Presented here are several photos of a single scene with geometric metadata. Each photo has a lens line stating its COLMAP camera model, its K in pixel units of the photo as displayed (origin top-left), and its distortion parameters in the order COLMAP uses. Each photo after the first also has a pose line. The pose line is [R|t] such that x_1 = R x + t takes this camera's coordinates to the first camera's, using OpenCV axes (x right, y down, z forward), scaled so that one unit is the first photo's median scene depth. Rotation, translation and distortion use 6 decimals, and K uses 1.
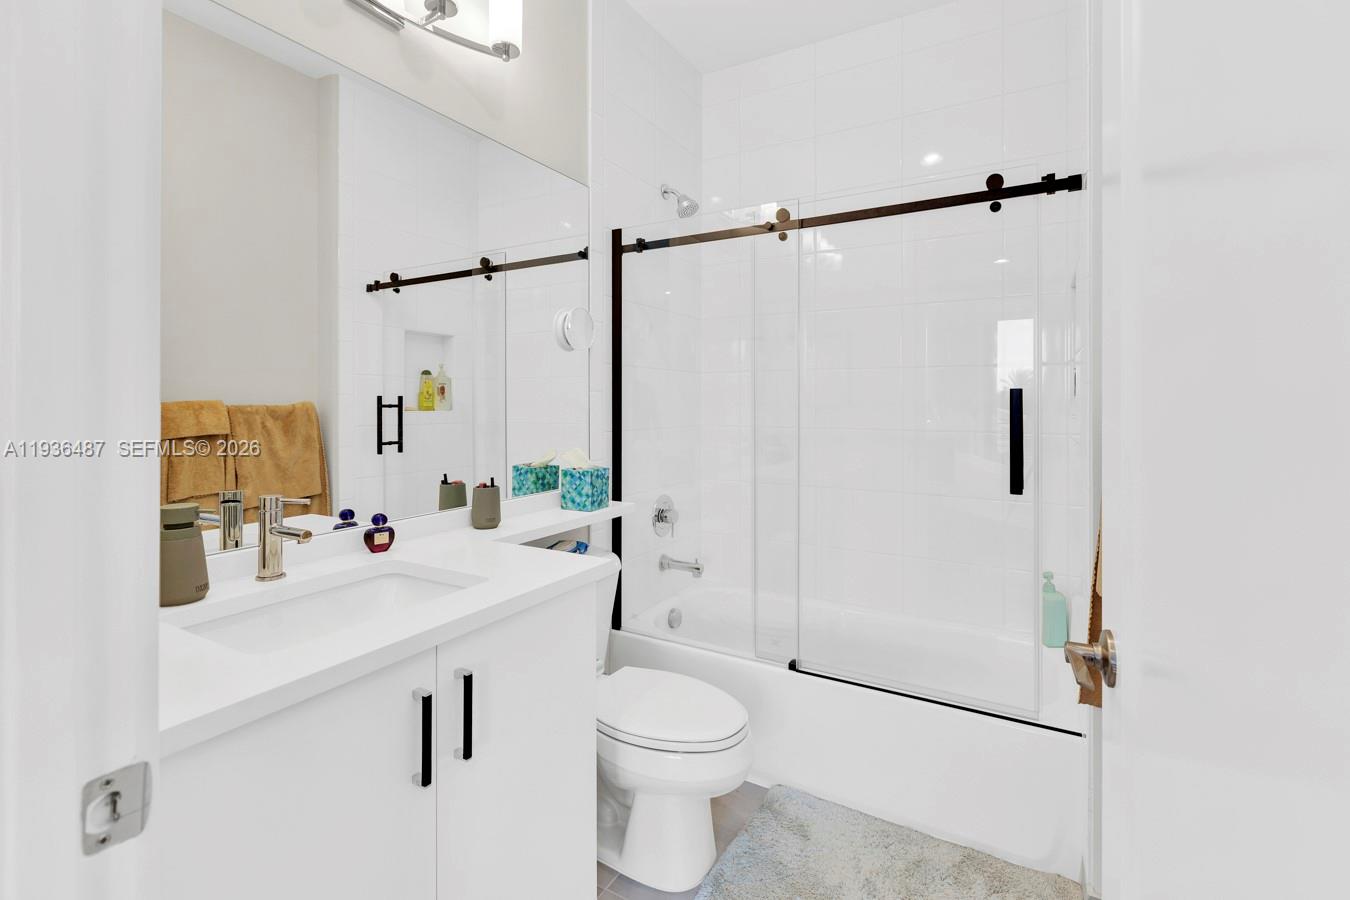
lens RADIAL K [[600.3, 0, 669.9], [0, 600.3, 412.9], [0, 0, 1]] dist [-0.001739, -0.000310]
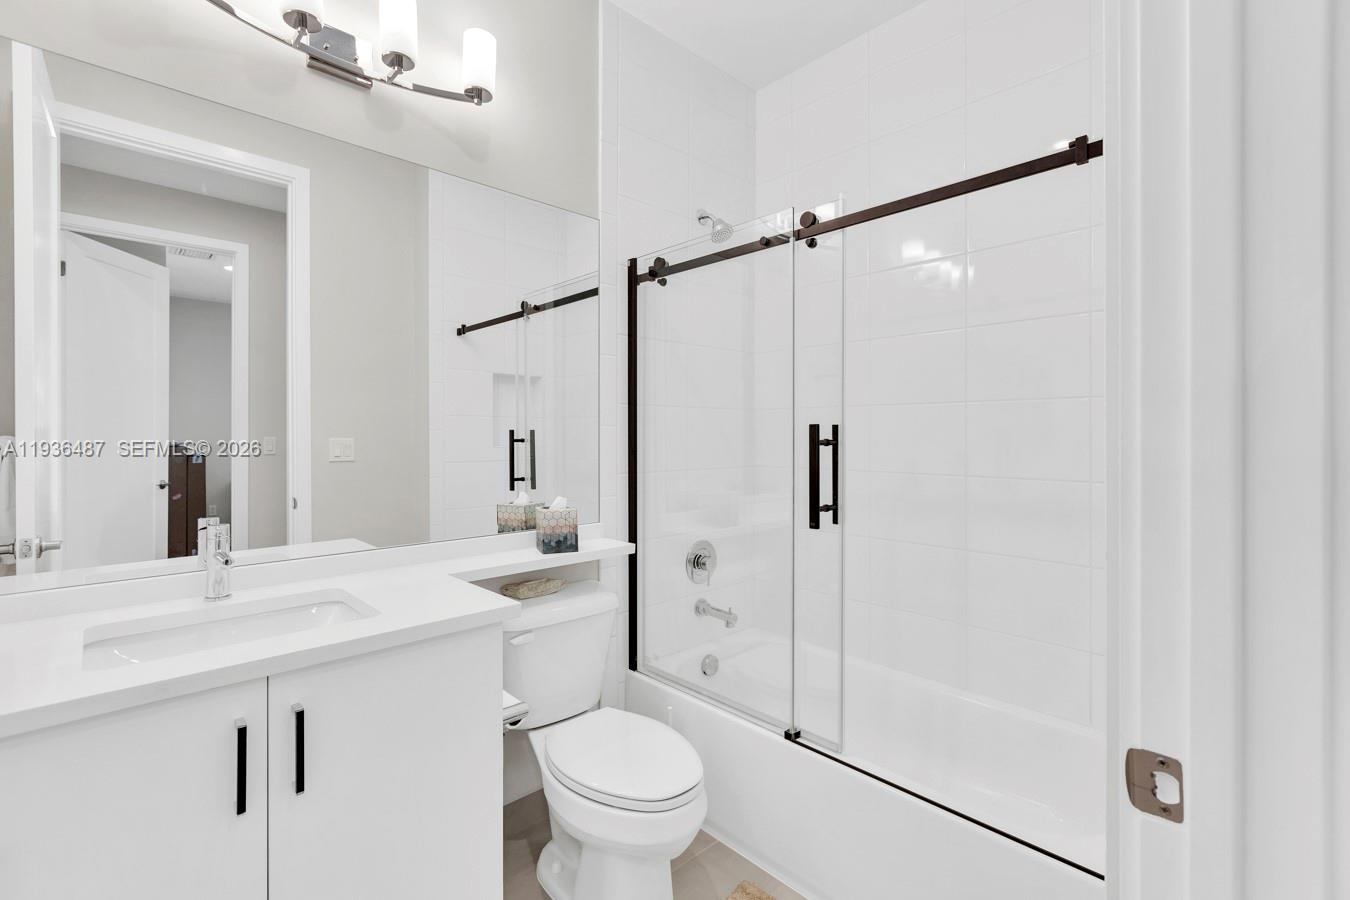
lens RADIAL K [[600.3, 0, 675.5], [0, 600.3, 443.9], [0, 0, 1]] dist [-0.001739, -0.000310]
pose [[0.964553, -0.006660, -0.263805, 0.233658], [0.003669, 0.999923, -0.011829, 0.003340], [0.263864, 0.010442, 0.964503, 0.084155]]
